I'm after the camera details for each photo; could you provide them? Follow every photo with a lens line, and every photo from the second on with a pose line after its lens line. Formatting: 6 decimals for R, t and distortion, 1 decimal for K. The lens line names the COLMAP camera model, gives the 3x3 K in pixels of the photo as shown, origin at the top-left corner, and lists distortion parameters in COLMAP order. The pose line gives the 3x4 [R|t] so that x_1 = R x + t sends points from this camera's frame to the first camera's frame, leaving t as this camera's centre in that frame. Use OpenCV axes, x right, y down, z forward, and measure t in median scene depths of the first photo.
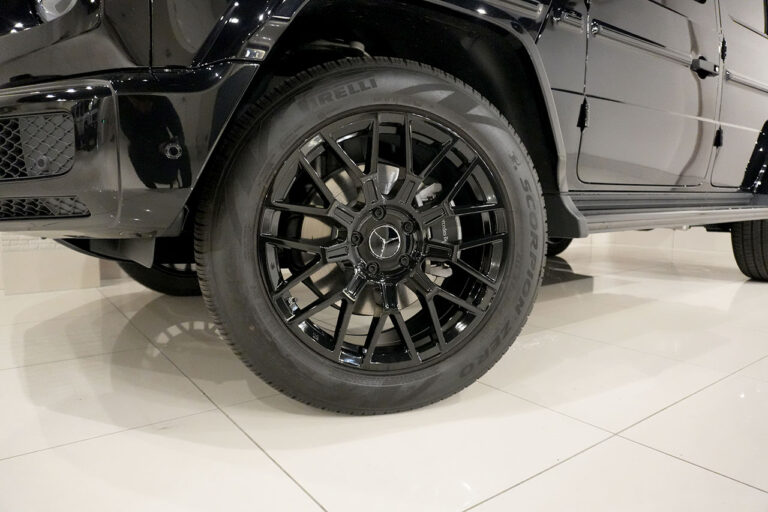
lens RADIAL K [[519.3, 0, 388.6], [0, 519.3, 251.2], [0, 0, 1]] dist [-0.009725, -0.007662]
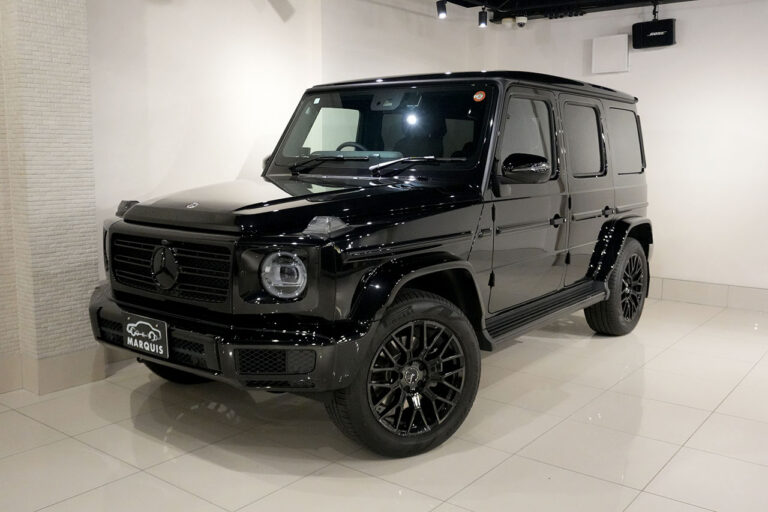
lens RADIAL K [[725.2, 0, 383.5], [0, 725.2, 257.8], [0, 0, 1]] dist [0.011197, 0.000000]
pose [[0.964192, -0.031812, 0.263290, -0.672257], [0.021969, 0.998948, 0.040244, -0.471698], [-0.264293, -0.033018, 0.963877, -1.374489]]
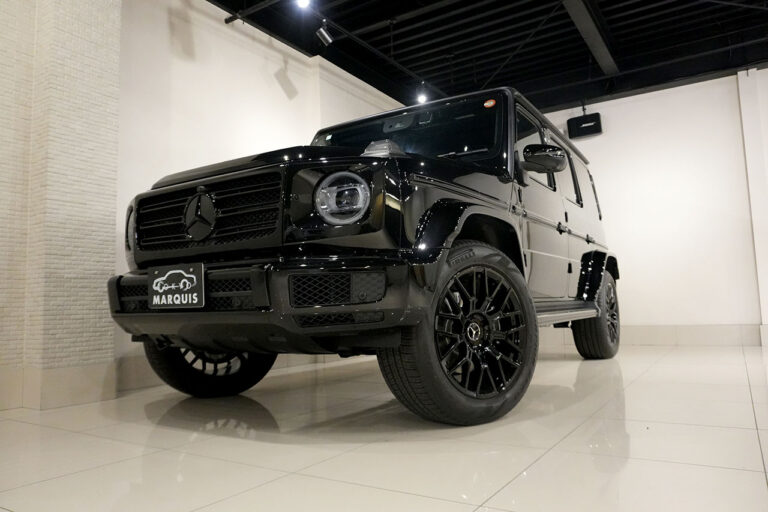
lens RADIAL K [[563.4, 0, 384.4], [0, 563.4, 255.9], [0, 0, 1]] dist [-0.020710, 0.009289]
pose [[0.934475, 0.005524, 0.355985, -0.807318], [0.065892, 0.979923, -0.188175, 0.058787], [-0.349877, 0.199302, 0.915350, -0.646795]]
